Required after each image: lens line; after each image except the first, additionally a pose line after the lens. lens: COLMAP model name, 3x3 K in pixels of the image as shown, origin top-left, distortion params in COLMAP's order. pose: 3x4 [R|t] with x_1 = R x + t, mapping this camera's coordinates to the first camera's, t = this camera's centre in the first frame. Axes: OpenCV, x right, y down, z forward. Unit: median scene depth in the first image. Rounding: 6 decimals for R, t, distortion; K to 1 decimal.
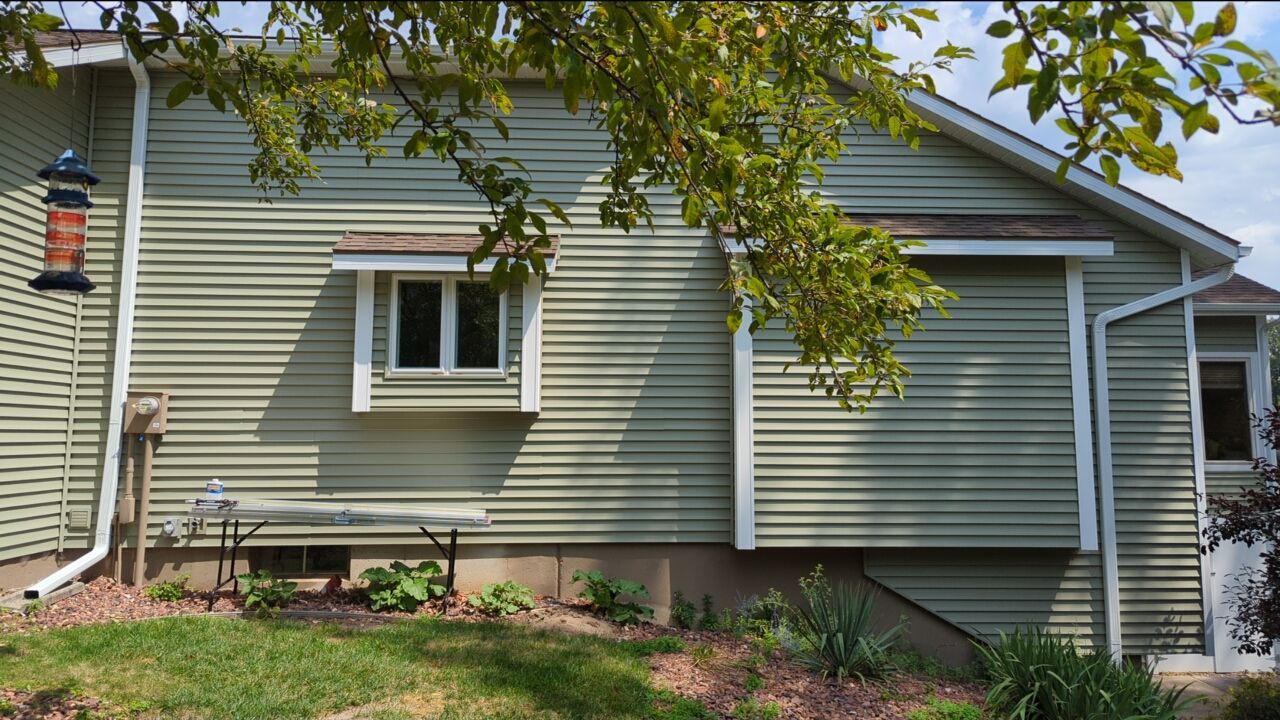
lens RADIAL K [[915.6, 0, 640.0], [0, 915.6, 360.0], [0, 0, 1]] dist [0.041280, -0.000552]
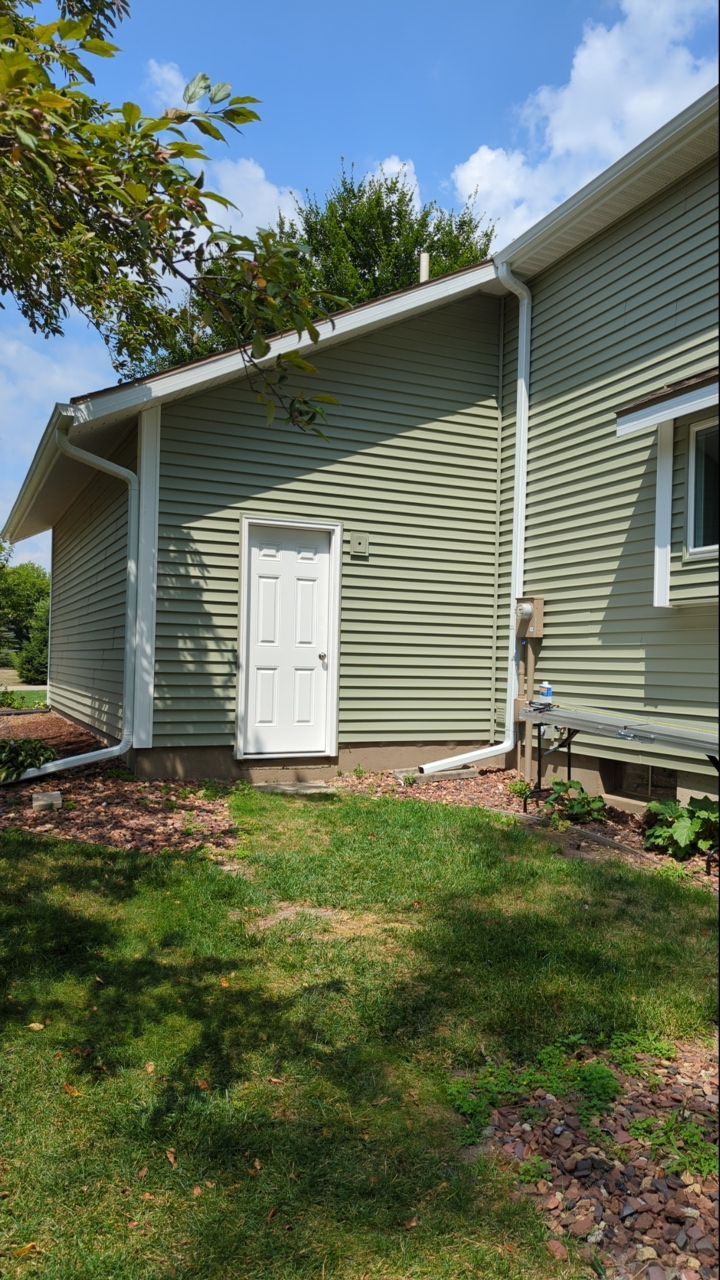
lens RADIAL K [[915.6, 0, 361.2], [0, 915.6, 670.3], [0, 0, 1]] dist [0.041280, -0.000552]
pose [[0.352762, 0.014455, -0.935601, 0.362792], [0.056884, 0.997700, 0.036862, 0.067162], [0.933982, -0.066225, 0.351129, 0.461624]]
